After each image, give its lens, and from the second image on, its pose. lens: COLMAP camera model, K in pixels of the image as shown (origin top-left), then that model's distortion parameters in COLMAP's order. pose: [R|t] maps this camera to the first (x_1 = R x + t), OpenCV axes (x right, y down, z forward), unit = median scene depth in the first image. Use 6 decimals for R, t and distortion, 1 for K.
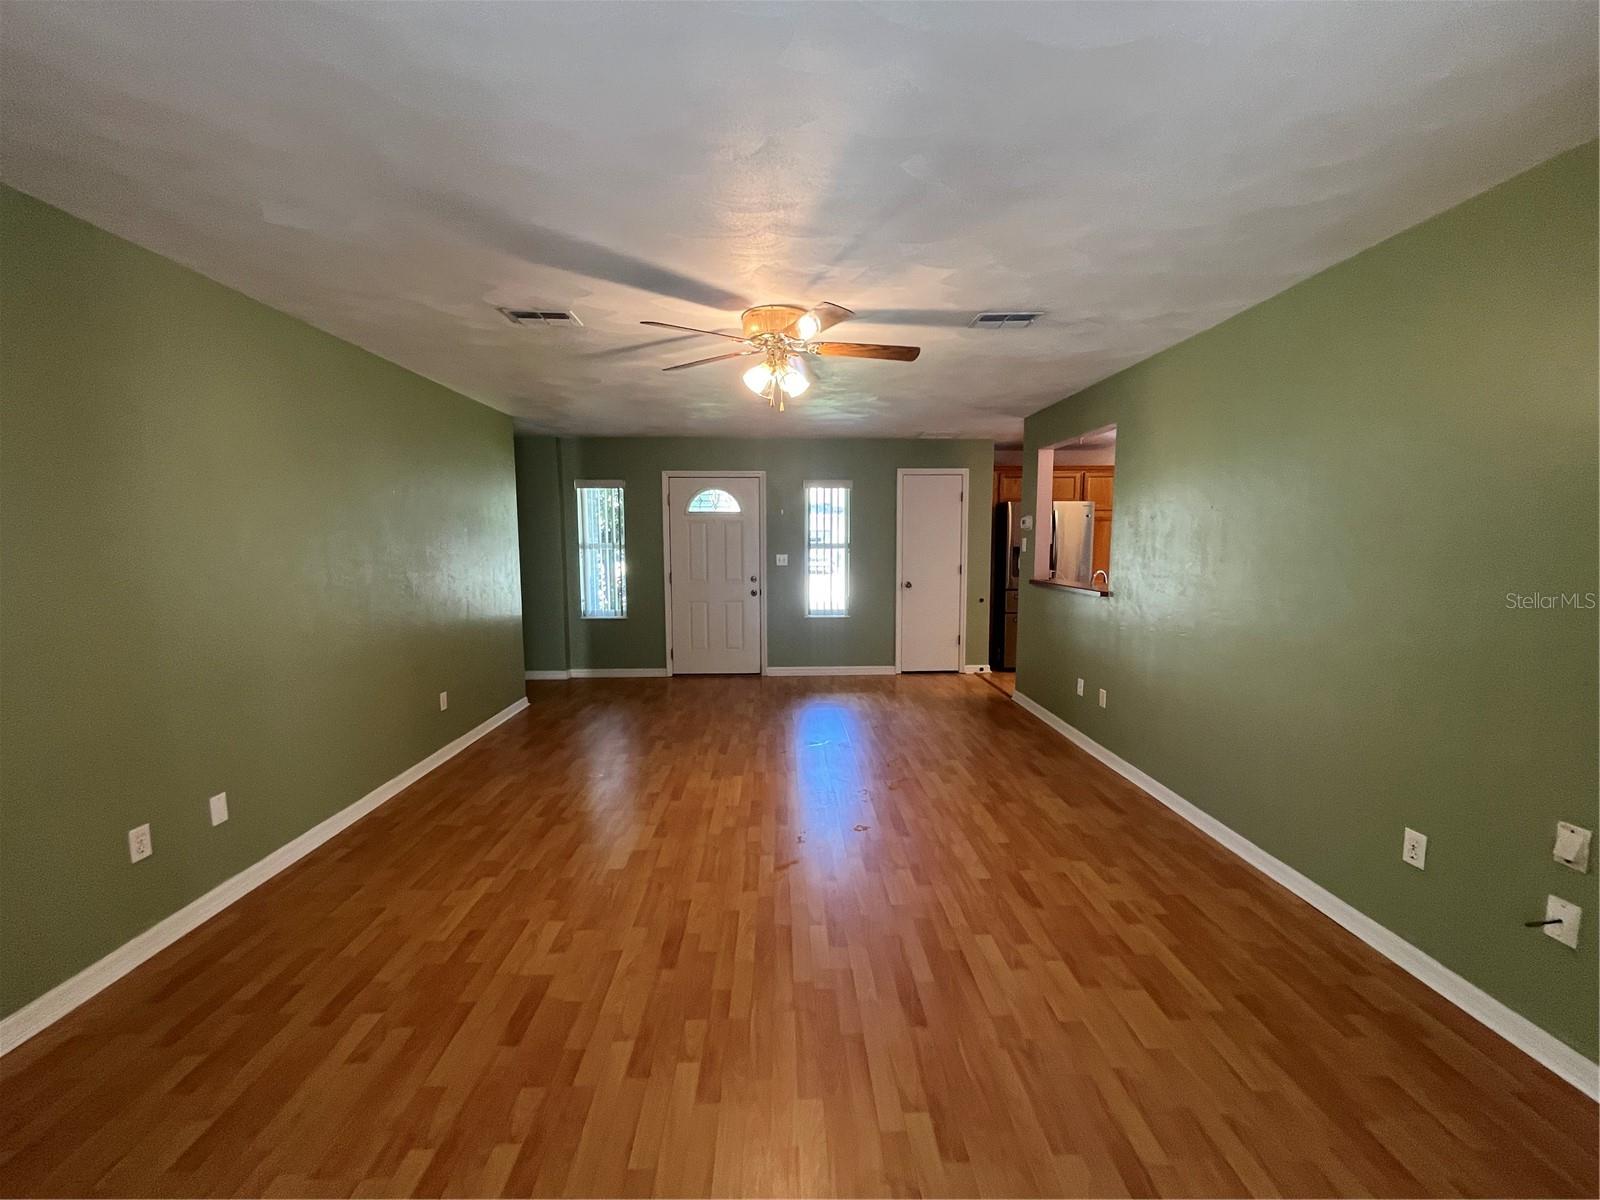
lens RADIAL K [[647.7, 0, 794.6], [0, 647.7, 602.7], [0, 0, 1]] dist [-0.002180, -0.000777]
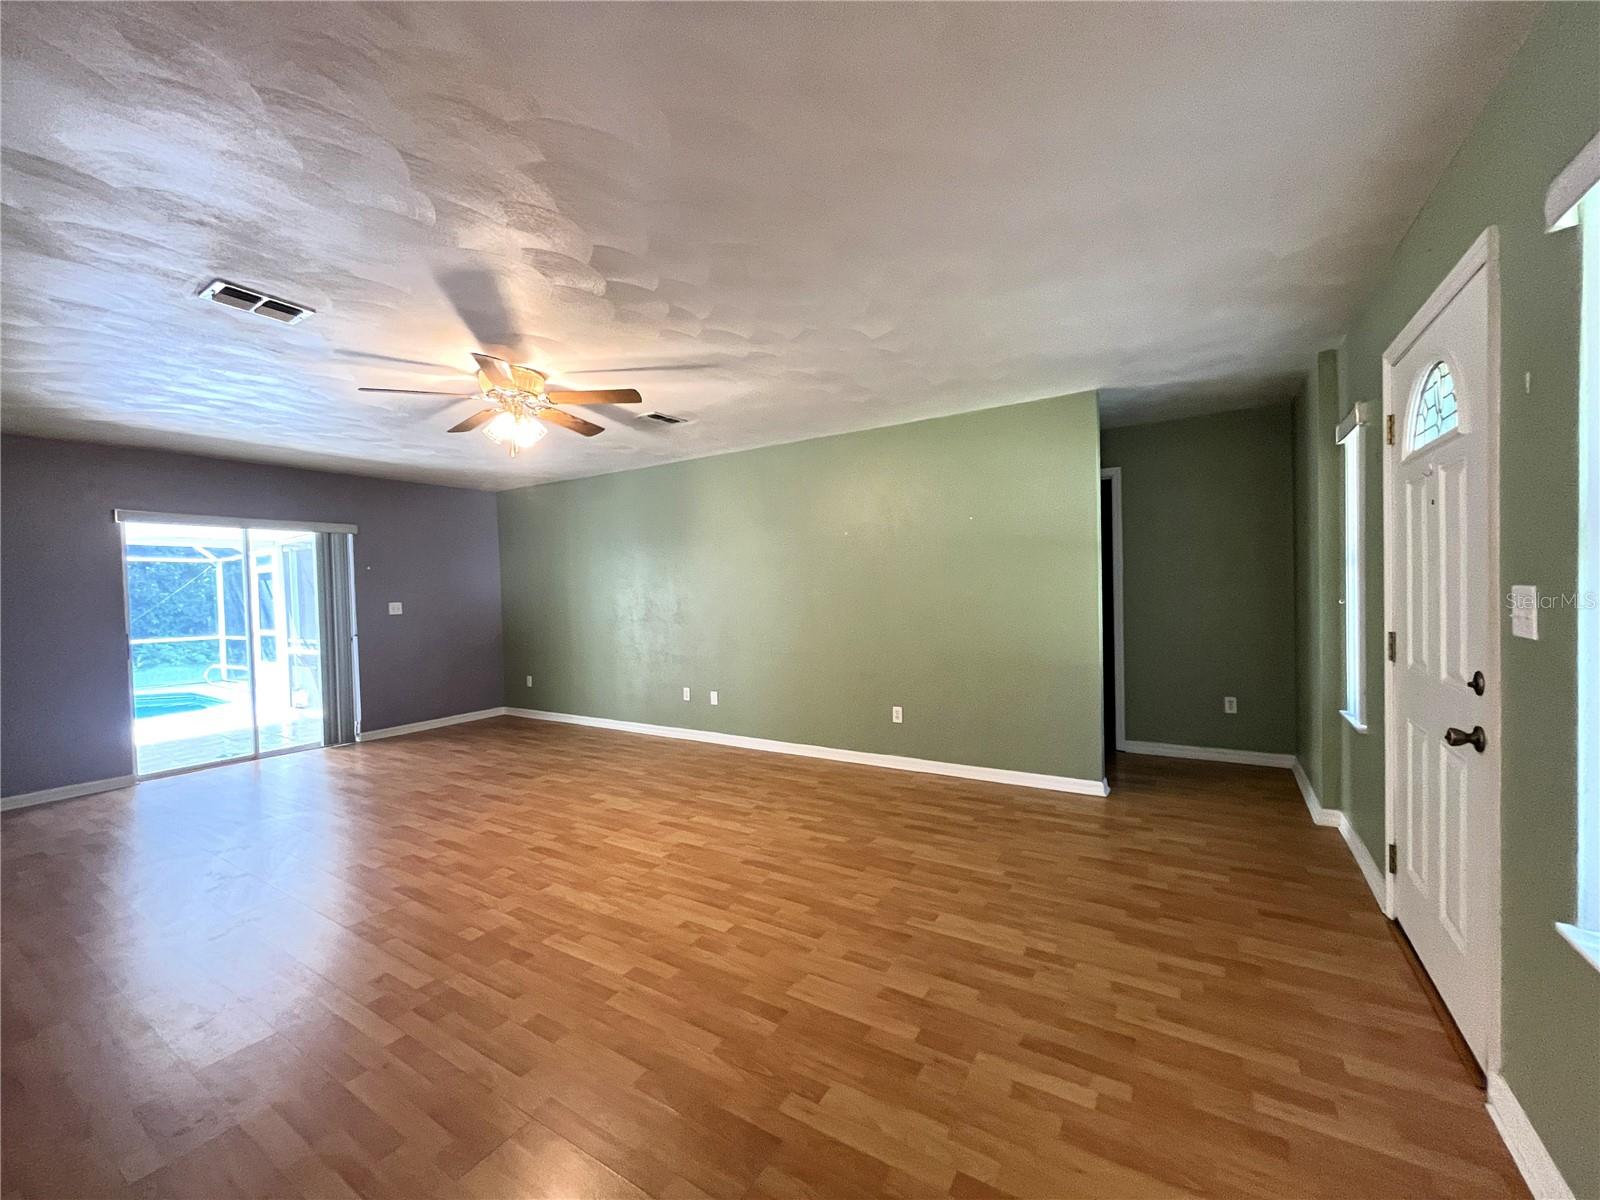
lens RADIAL K [[647.7, 0, 800.2], [0, 647.7, 602.1], [0, 0, 1]] dist [-0.002180, -0.000777]
pose [[-0.555149, 0.037060, -0.830925, 0.489818], [-0.053363, 0.995362, 0.080046, -0.126253], [0.830037, 0.088778, -0.550597, 1.573277]]
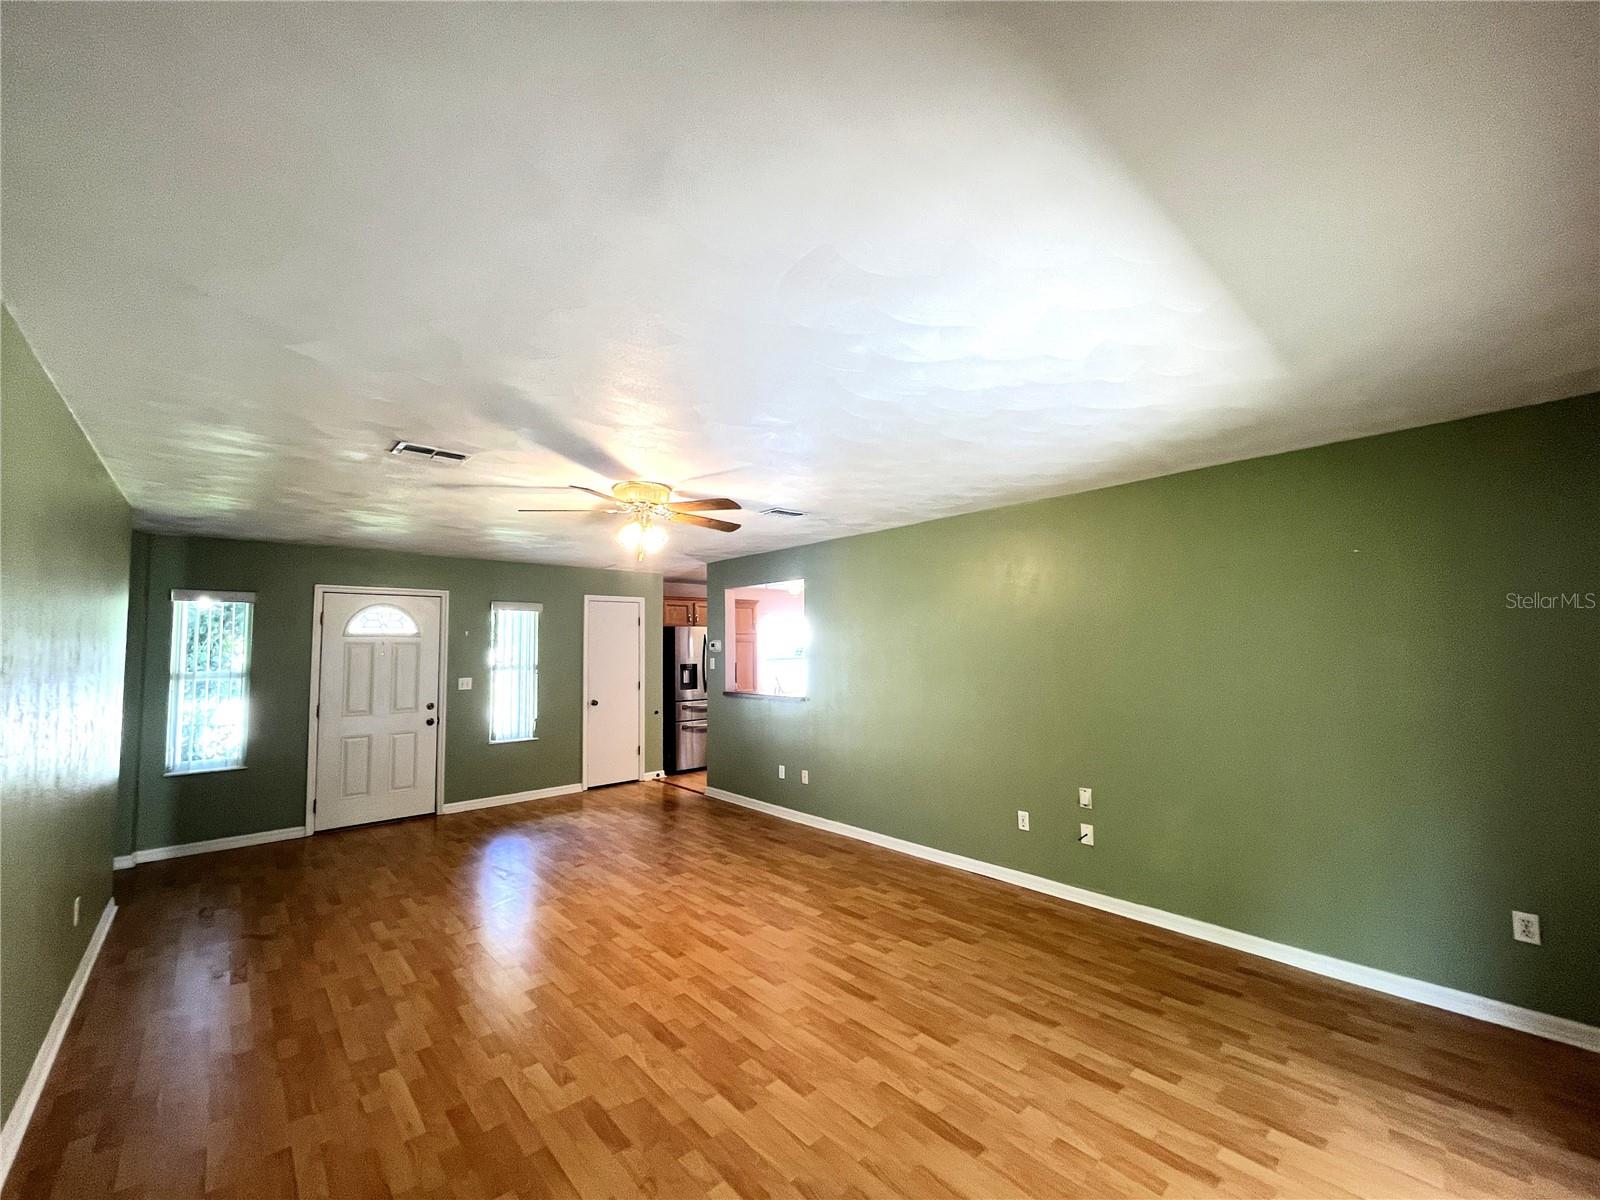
lens RADIAL K [[647.7, 0, 800.8], [0, 647.7, 600.7], [0, 0, 1]] dist [-0.002180, -0.000777]
pose [[0.761884, 0.039999, 0.646478, -0.447908], [0.074153, 0.986143, -0.148405, -0.016479], [-0.643455, 0.161005, 0.748360, -0.067637]]
